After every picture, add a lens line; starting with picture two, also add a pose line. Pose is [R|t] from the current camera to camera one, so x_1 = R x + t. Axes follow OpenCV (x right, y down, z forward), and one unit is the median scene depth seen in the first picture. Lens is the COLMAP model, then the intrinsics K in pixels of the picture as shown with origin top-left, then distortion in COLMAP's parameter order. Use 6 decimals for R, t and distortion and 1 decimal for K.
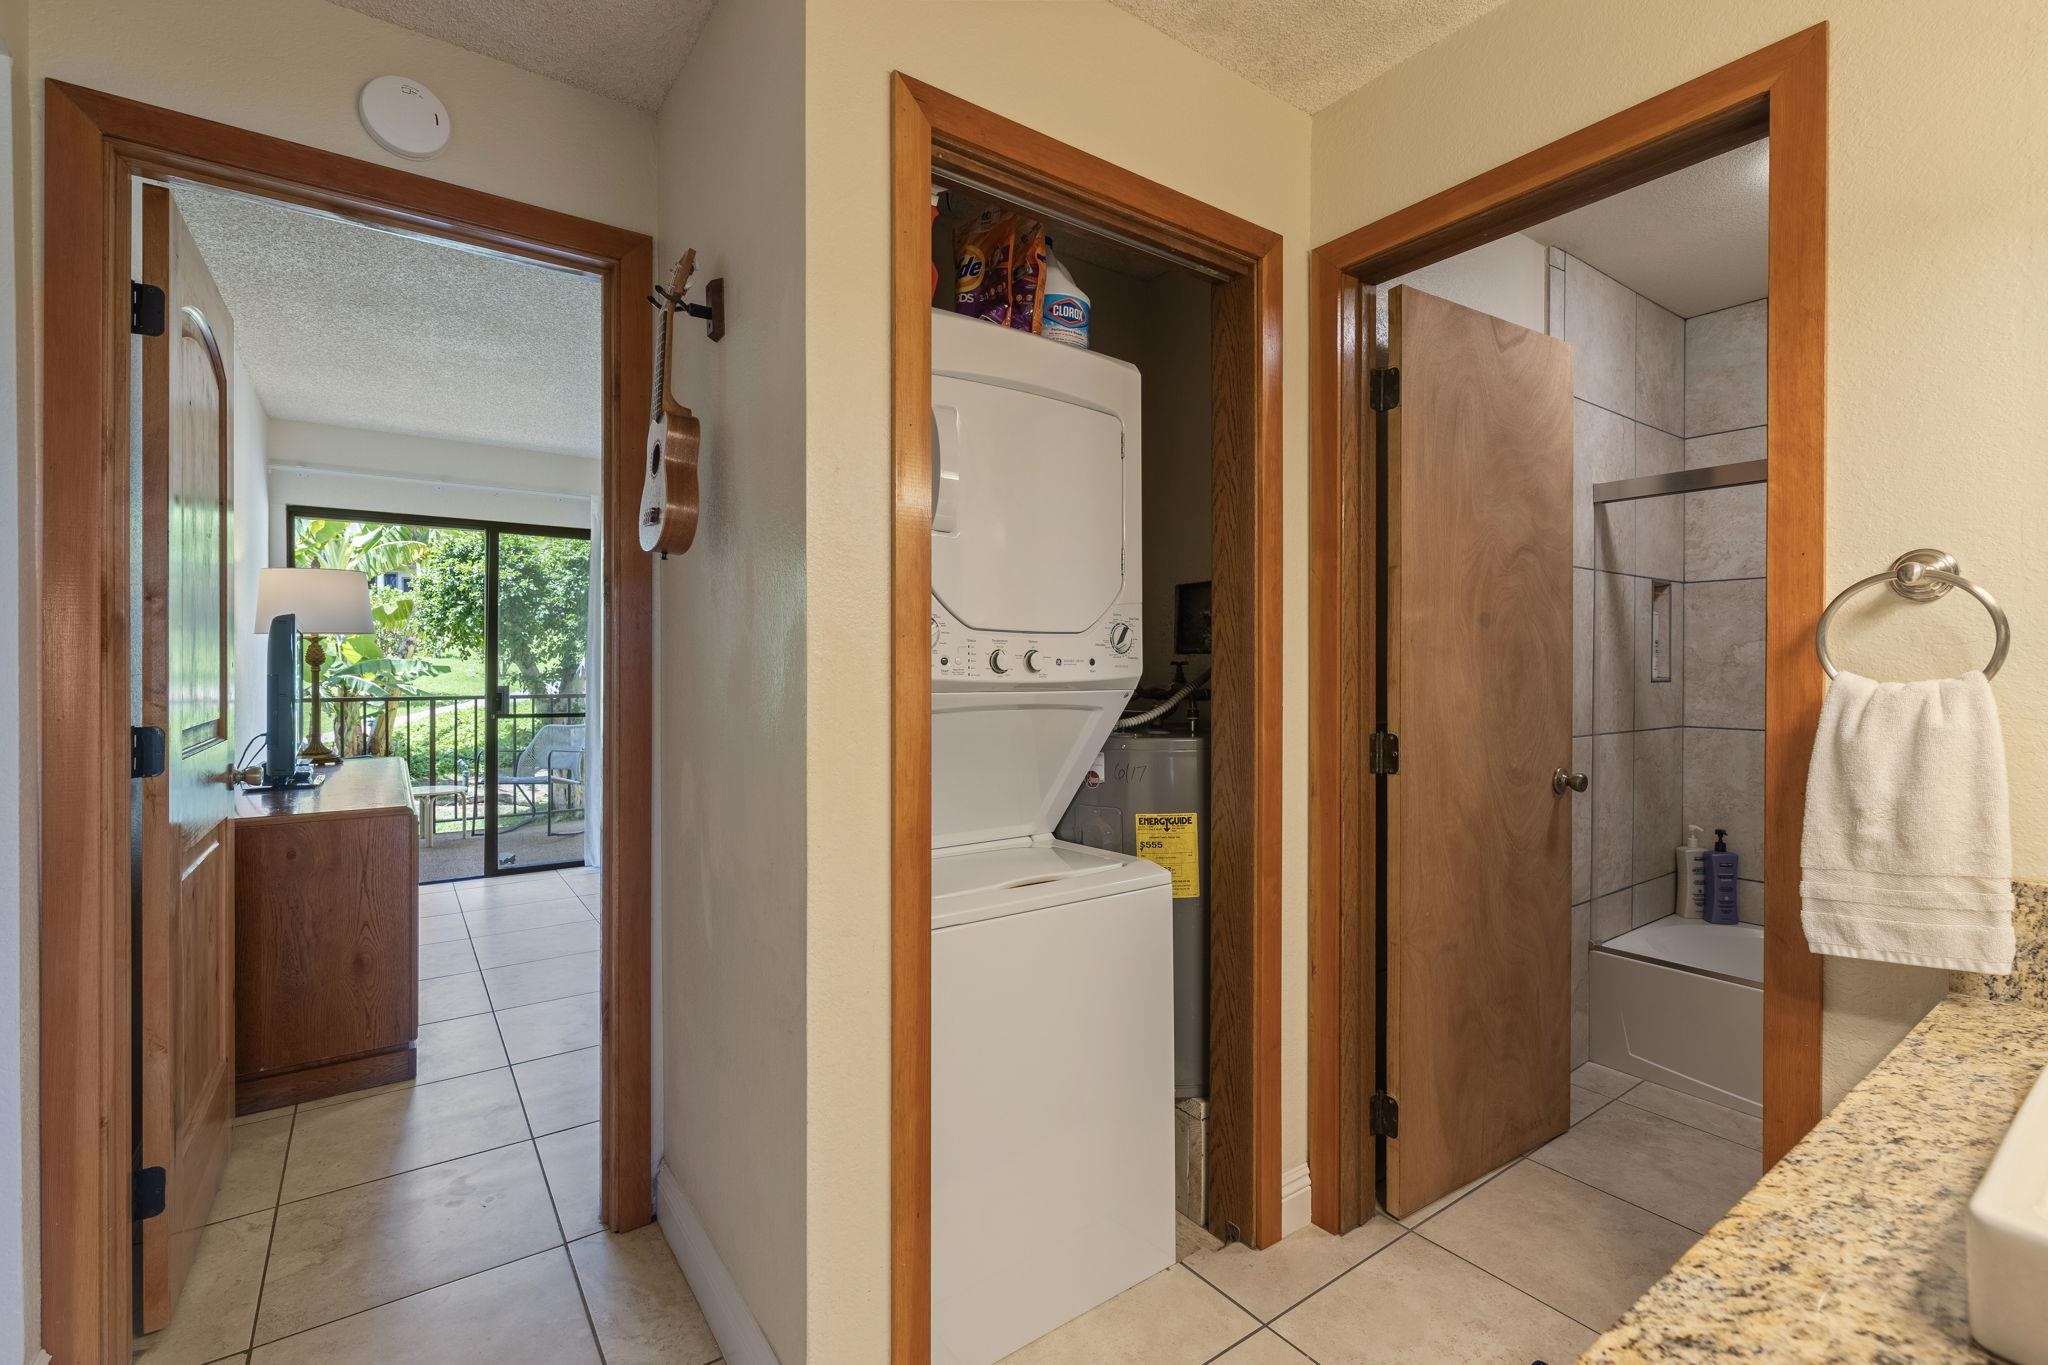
lens RADIAL K [[881.8, 0, 996.6], [0, 881.8, 676.8], [0, 0, 1]] dist [0.004498, -0.002192]
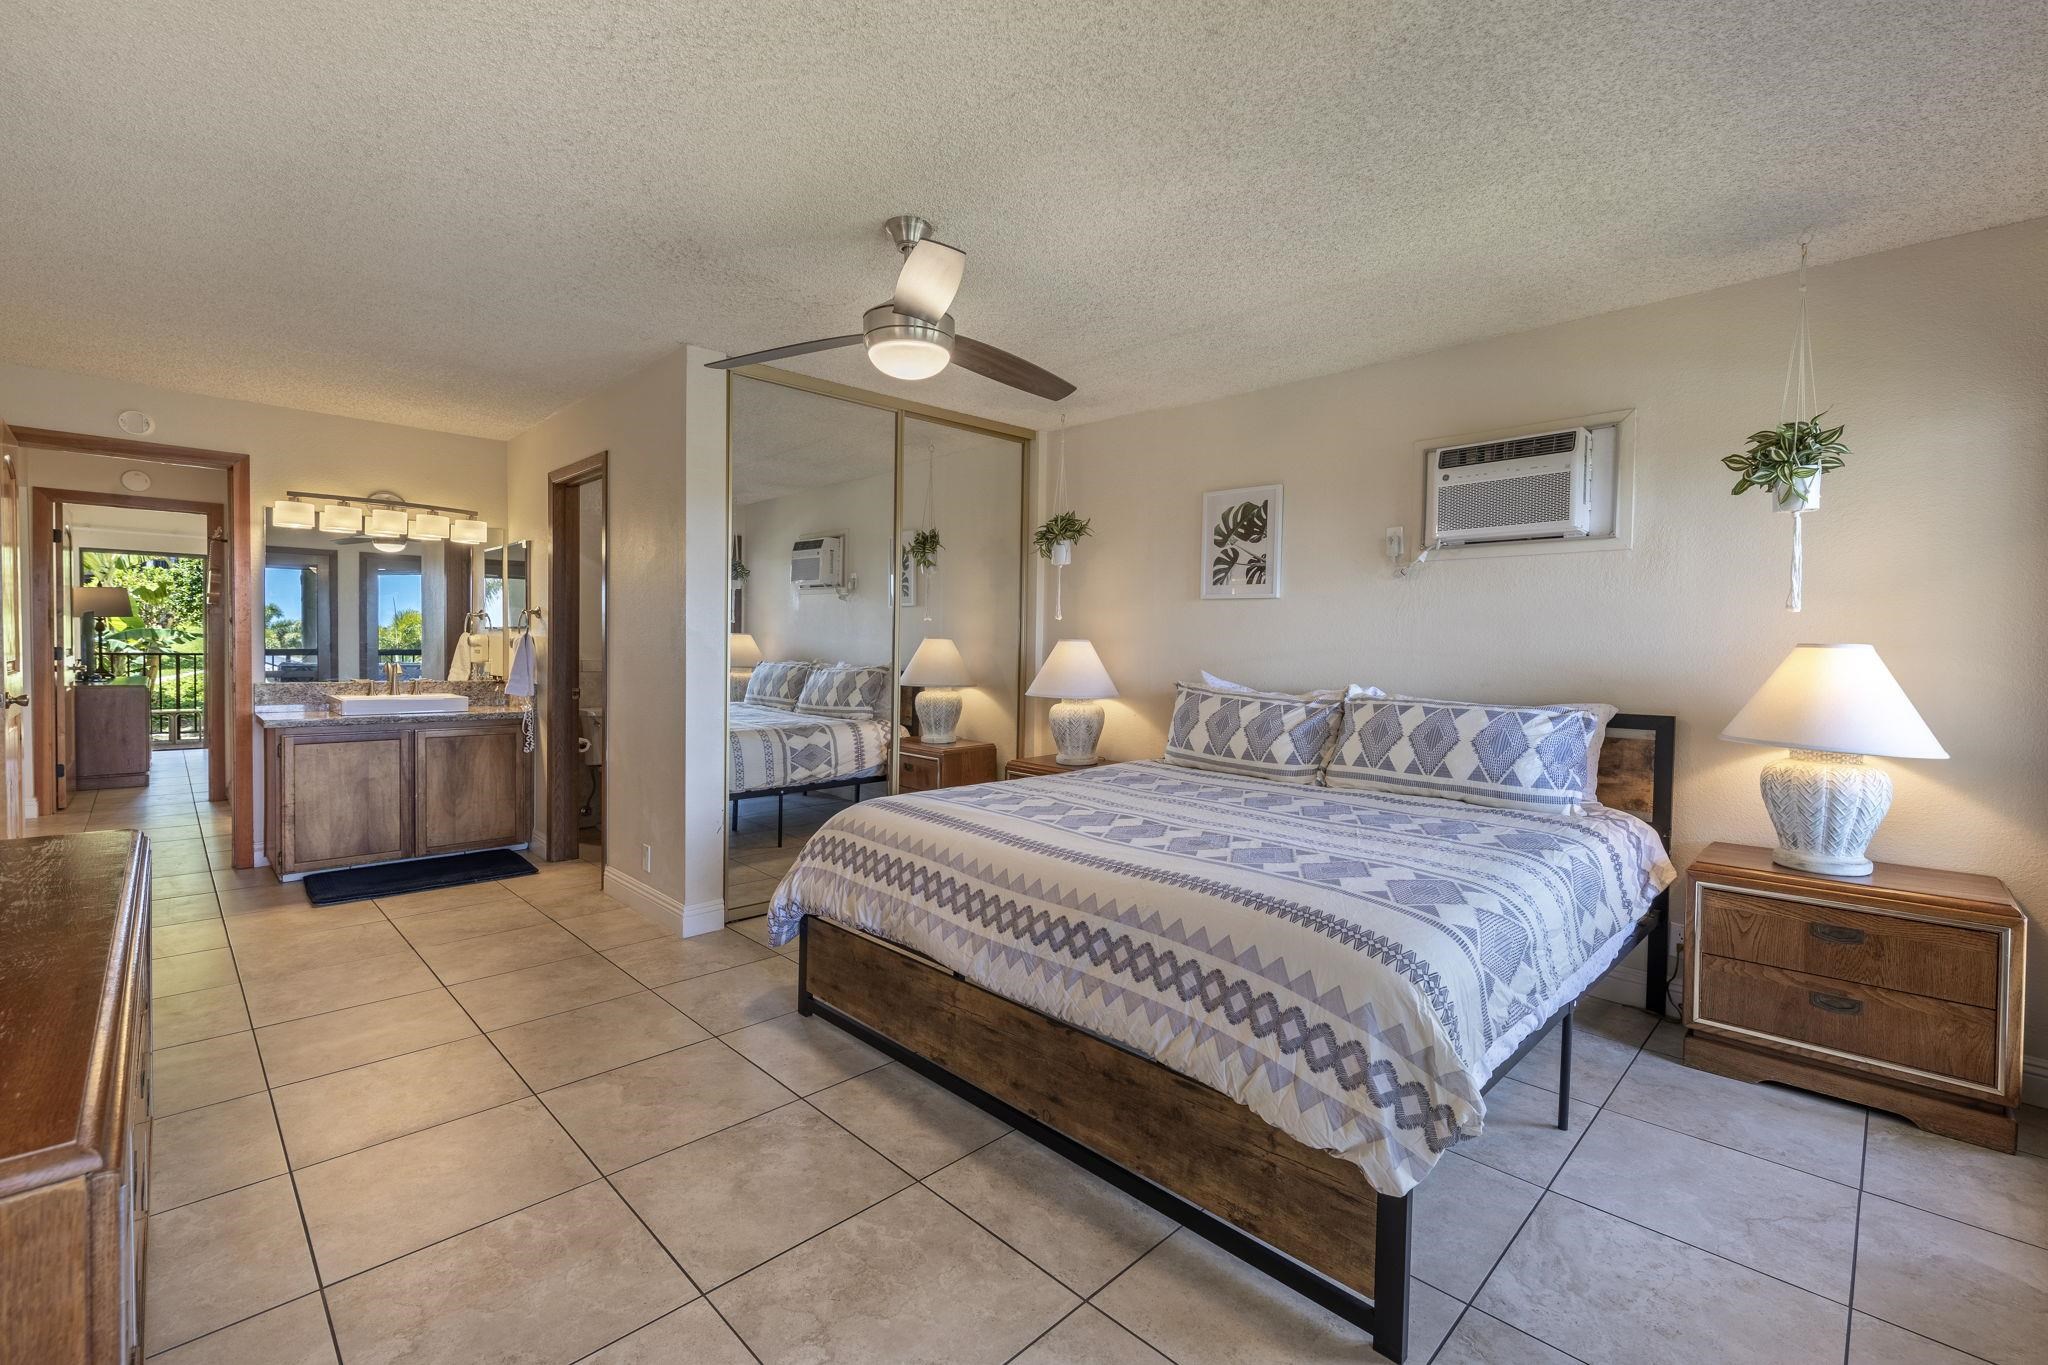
lens RADIAL K [[881.8, 0, 1014.2], [0, 881.8, 675.1], [0, 0, 1]] dist [0.004498, -0.002192]
pose [[0.986558, 0.008941, 0.163166, 0.494941], [-0.012336, 0.999728, 0.019803, 0.010224], [-0.162945, -0.021550, 0.986400, -0.684950]]
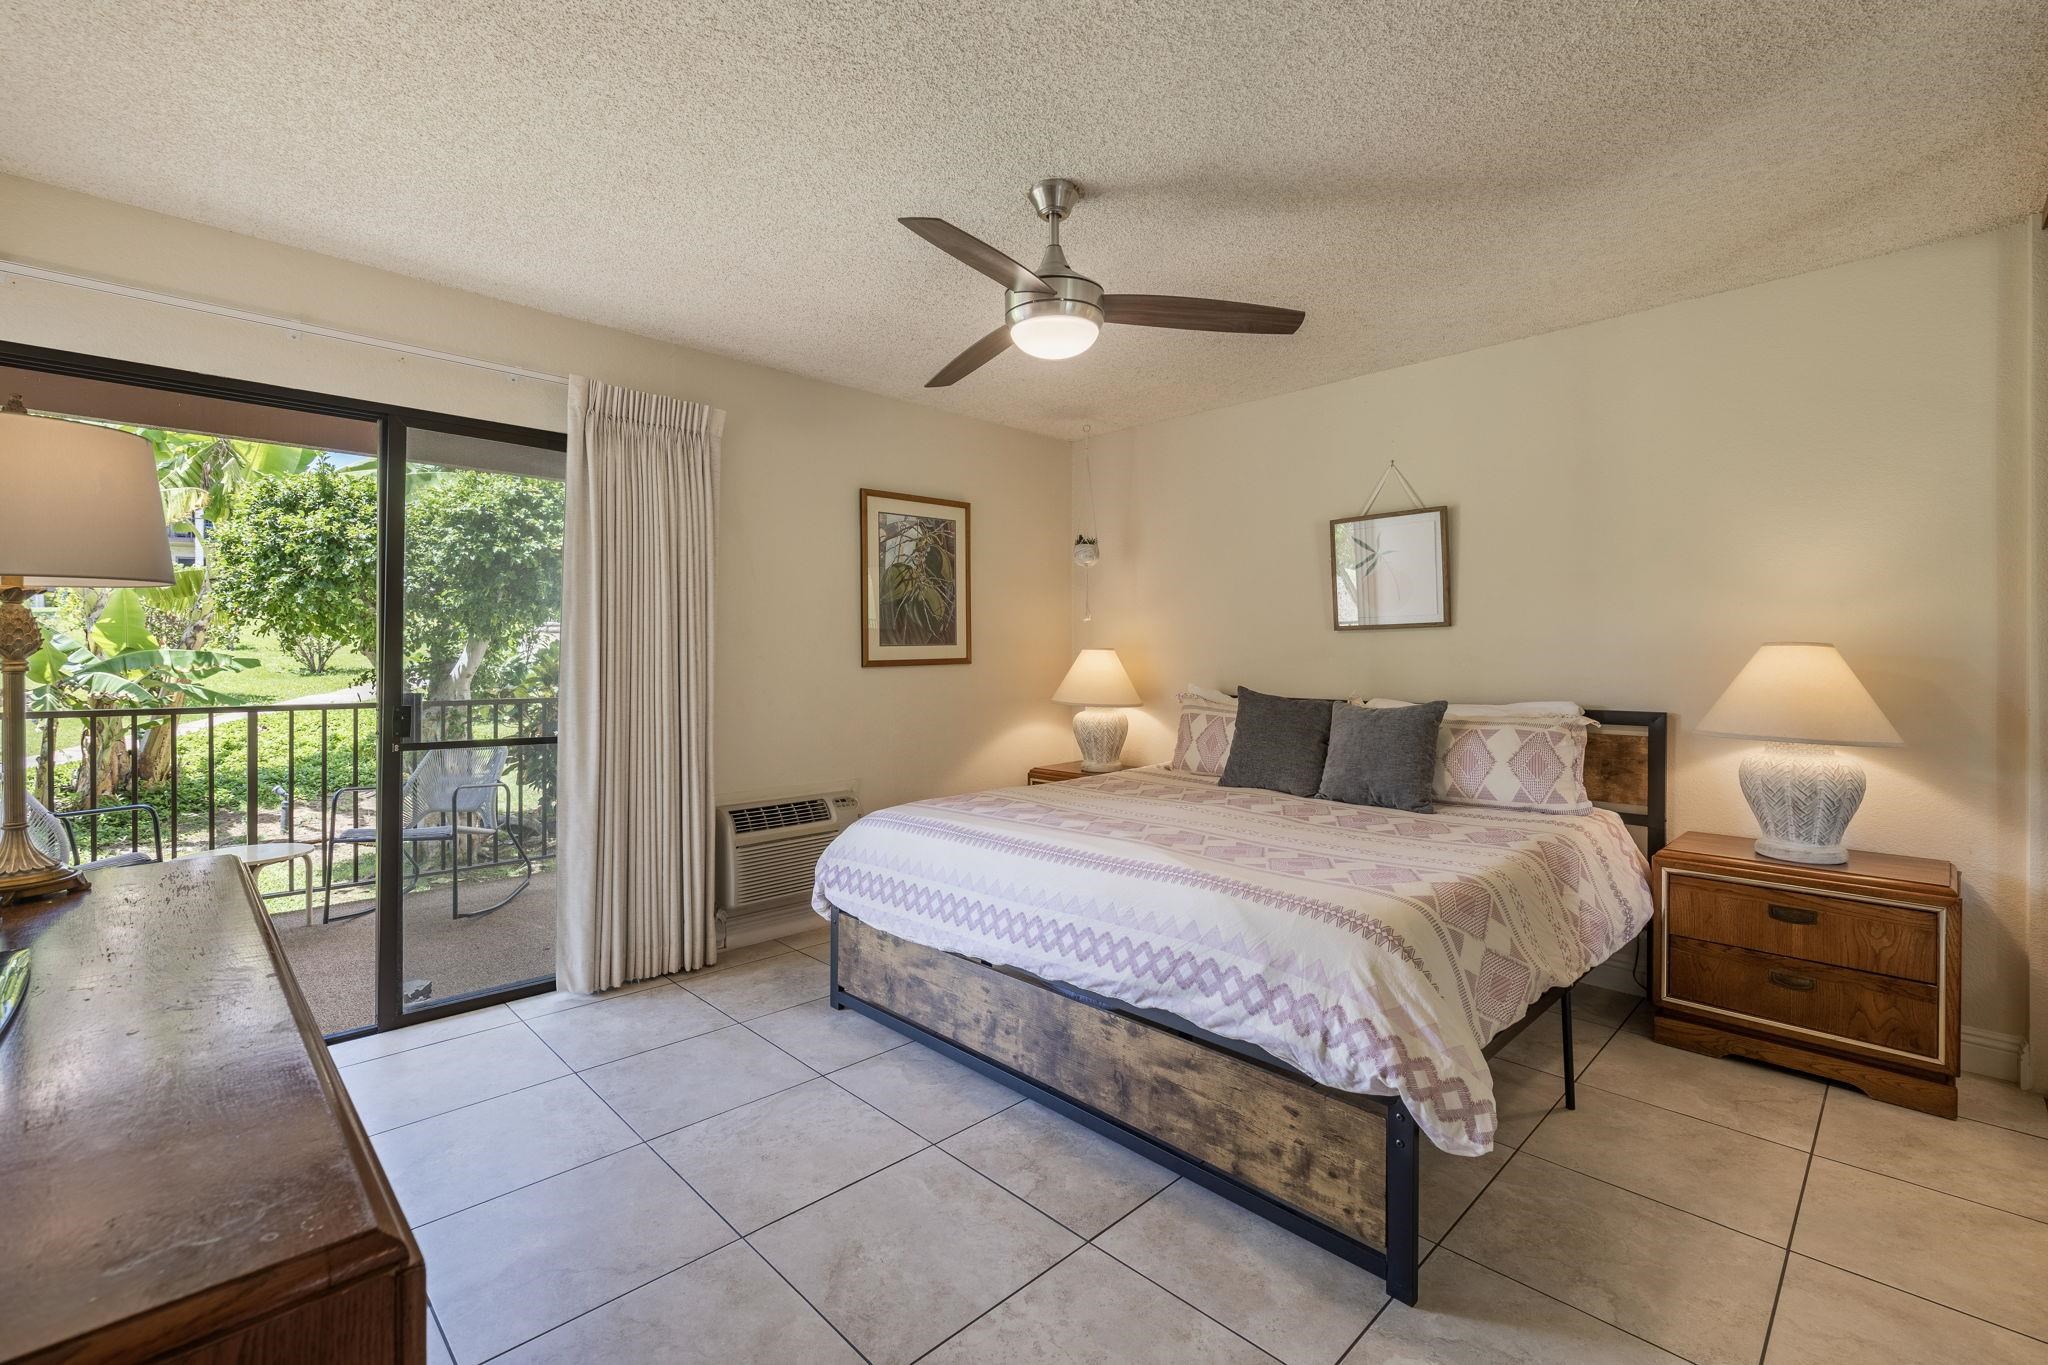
lens RADIAL K [[860.6, 0, 1027.1], [0, 860.6, 666.2], [0, 0, 1]] dist [-0.015997, 0.000681]
pose [[0.980887, -0.004352, 0.194531, -0.167937], [0.004438, 0.999990, -0.000008, -0.004556], [-0.194529, 0.000871, 0.980896, 0.230614]]
